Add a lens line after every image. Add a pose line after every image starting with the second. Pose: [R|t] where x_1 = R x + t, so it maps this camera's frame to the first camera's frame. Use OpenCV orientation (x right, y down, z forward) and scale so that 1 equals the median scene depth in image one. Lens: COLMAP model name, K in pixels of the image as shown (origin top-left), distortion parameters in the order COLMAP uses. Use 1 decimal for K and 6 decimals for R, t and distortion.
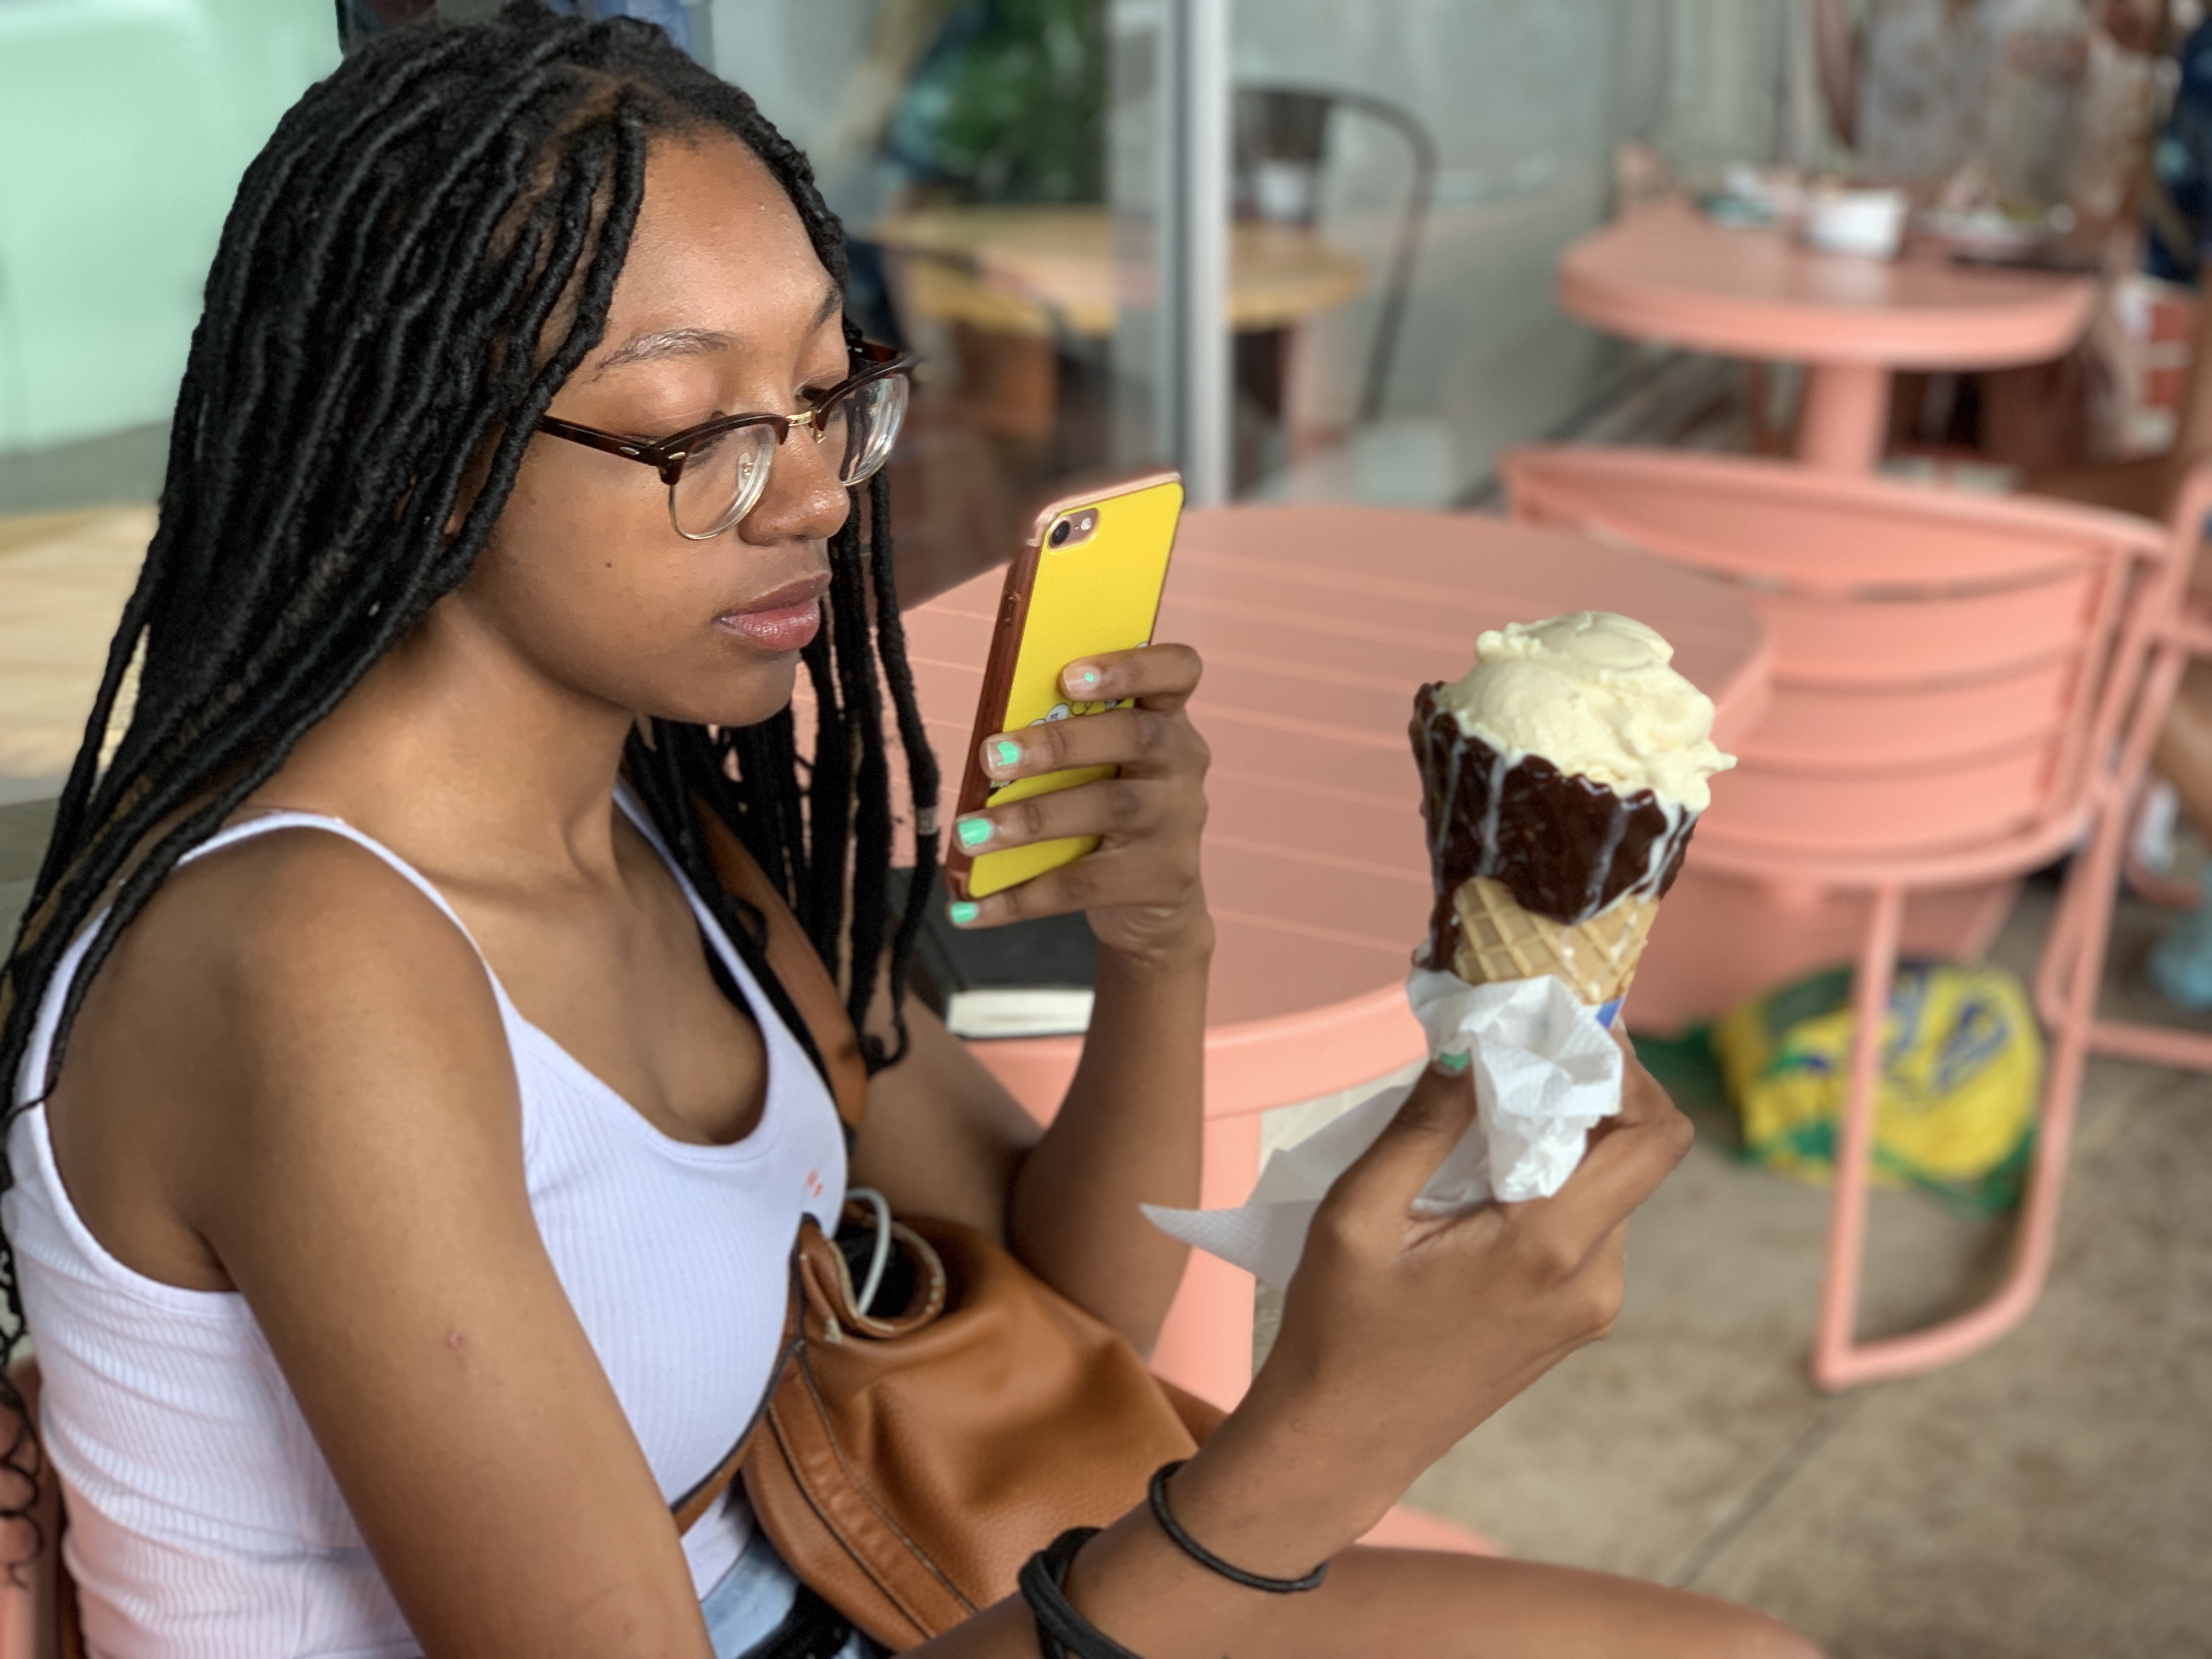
lens RADIAL K [[3331.5, 0, 1088.9], [0, 3331.5, 842.9], [0, 0, 1]] dist [0.016669, 0.000000]
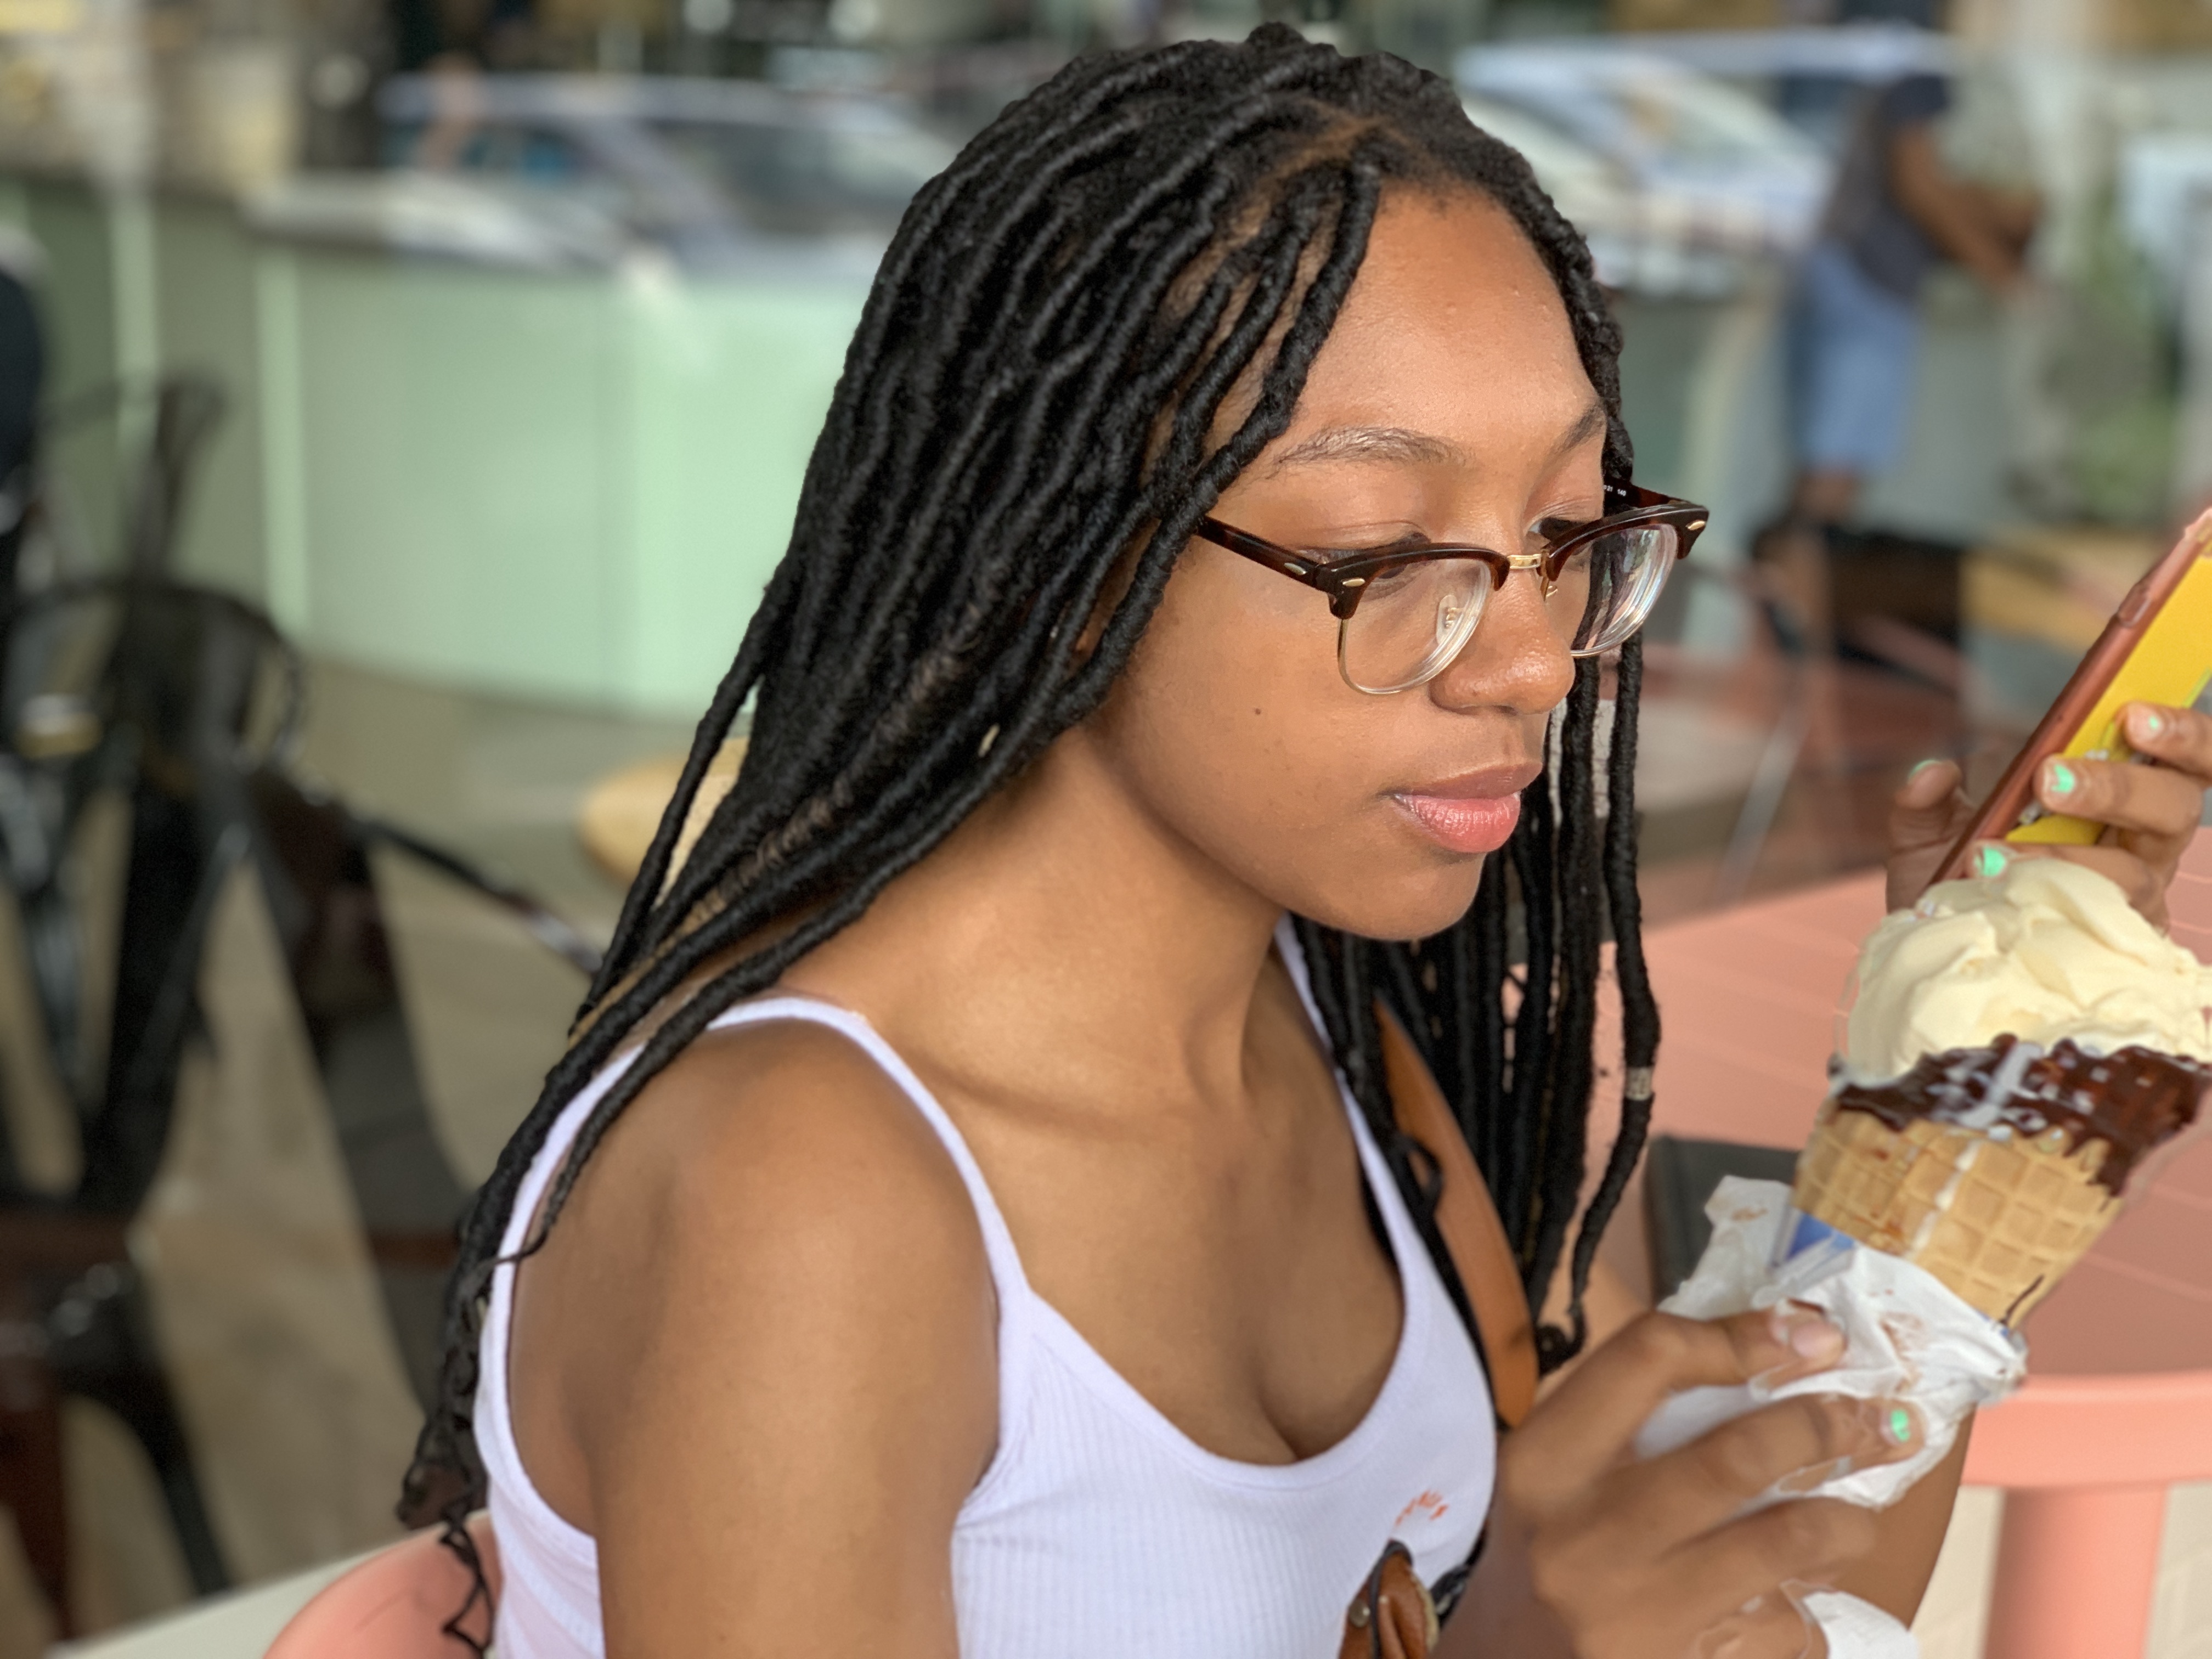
lens RADIAL K [[3331.5, 0, 1122.3], [0, 3331.5, 840.5], [0, 0, 1]] dist [0.016669, 0.000000]
pose [[0.964136, 0.132703, -0.229850, 0.011055], [-0.147022, 0.988051, -0.046255, -0.010700], [0.220966, 0.078390, 0.972126, 0.211694]]
